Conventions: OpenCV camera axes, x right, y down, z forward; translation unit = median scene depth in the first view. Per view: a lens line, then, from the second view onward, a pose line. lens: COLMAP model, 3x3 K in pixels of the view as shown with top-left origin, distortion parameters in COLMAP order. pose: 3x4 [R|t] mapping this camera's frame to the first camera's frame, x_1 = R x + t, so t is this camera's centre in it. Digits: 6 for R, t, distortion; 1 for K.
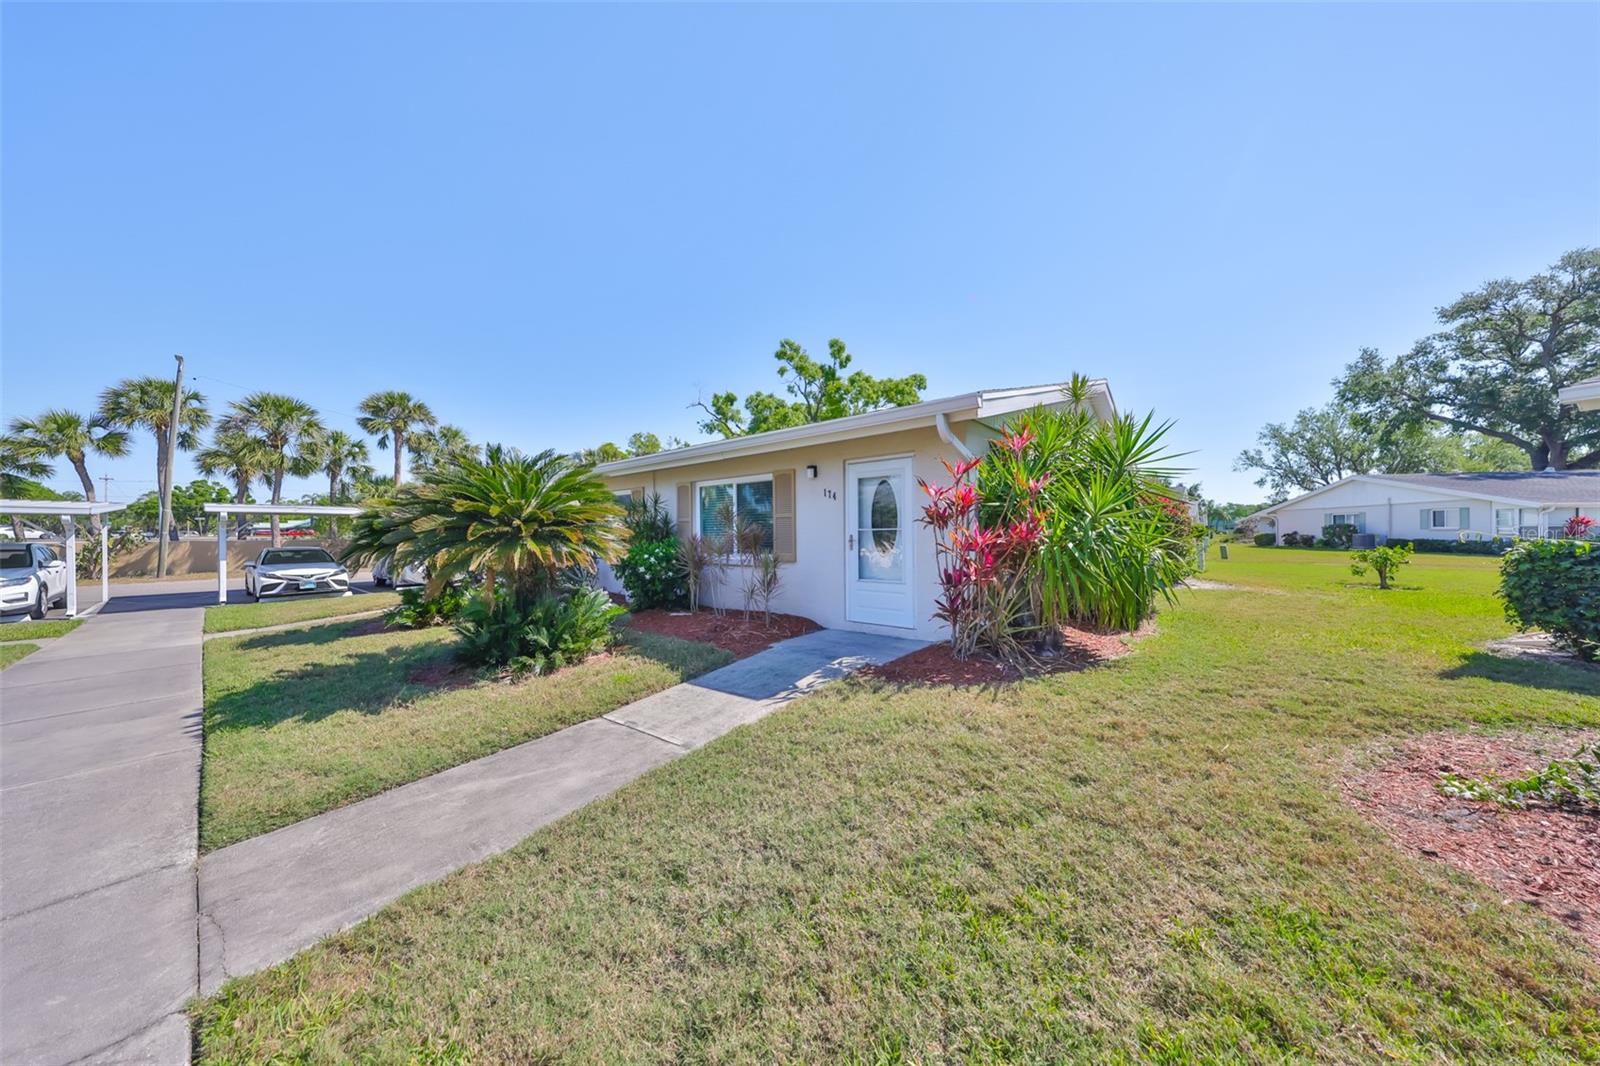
lens RADIAL K [[497.2, 0, 802.4], [0, 497.2, 570.9], [0, 0, 1]] dist [-0.000486, 0.000074]
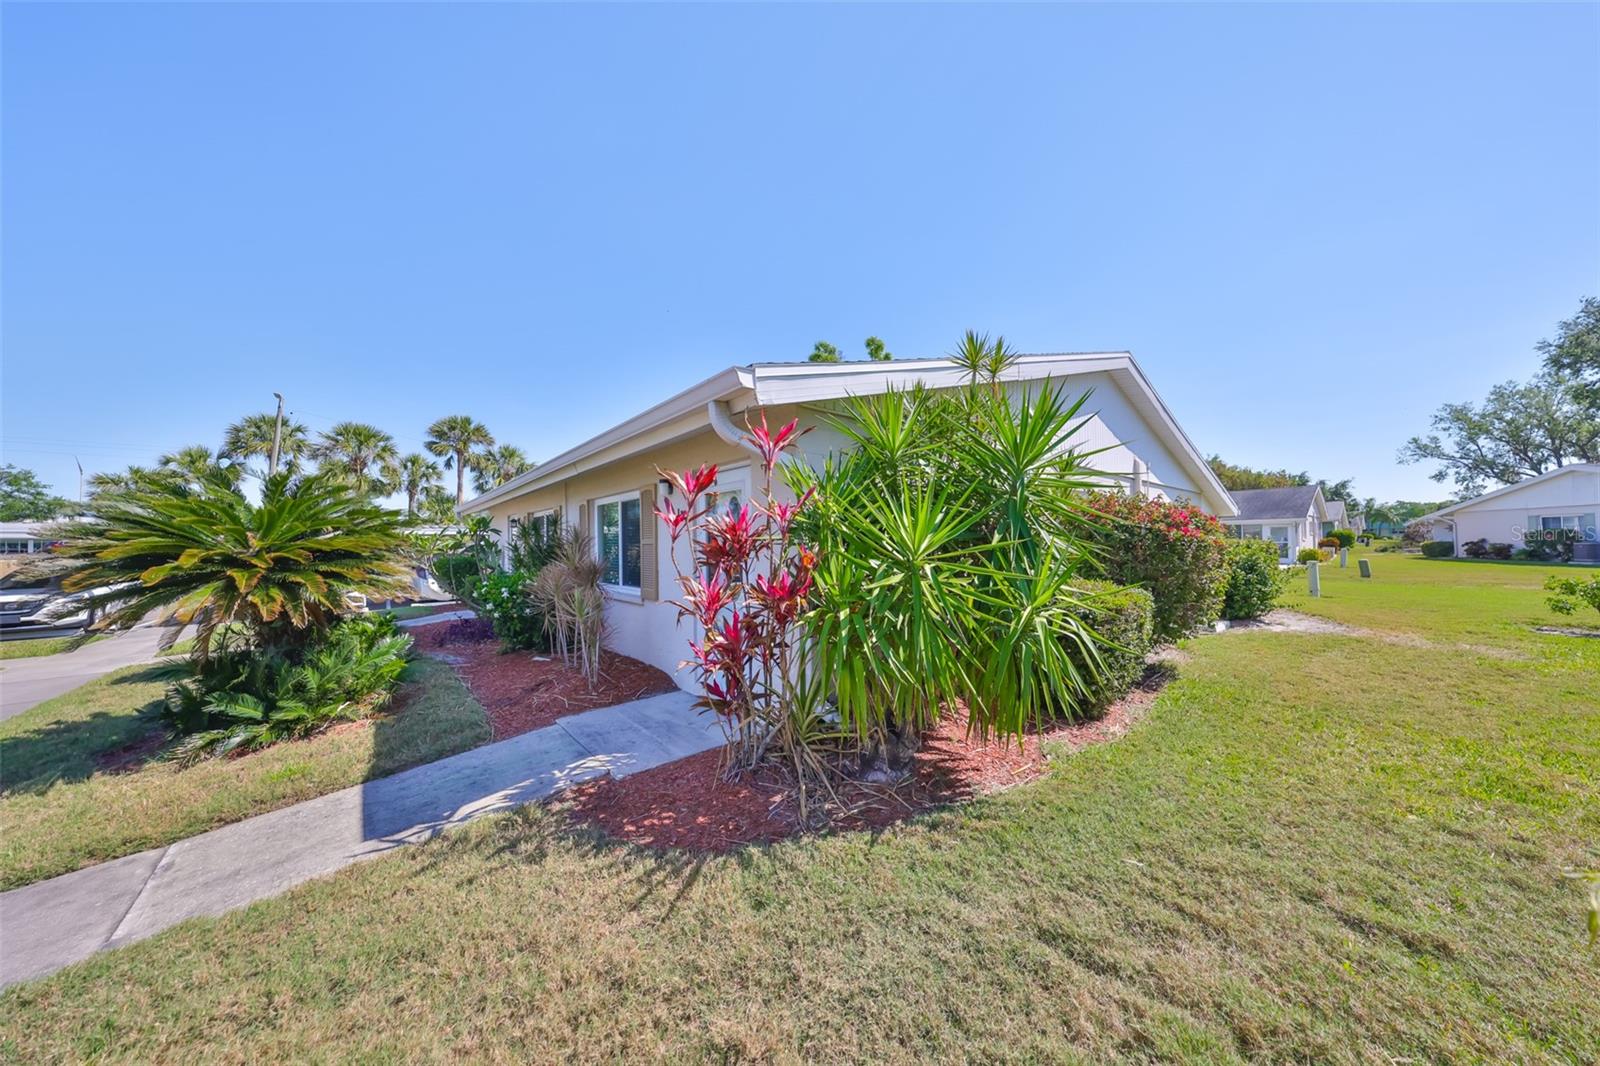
lens RADIAL K [[501.2, 0, 798.3], [0, 501.2, 565.1], [0, 0, 1]] dist [0.000063, 0.000052]
pose [[0.985665, 0.001519, -0.168709, 0.084680], [-0.006105, 0.999626, -0.026668, -0.013358], [0.168605, 0.027316, 0.985305, 0.060779]]
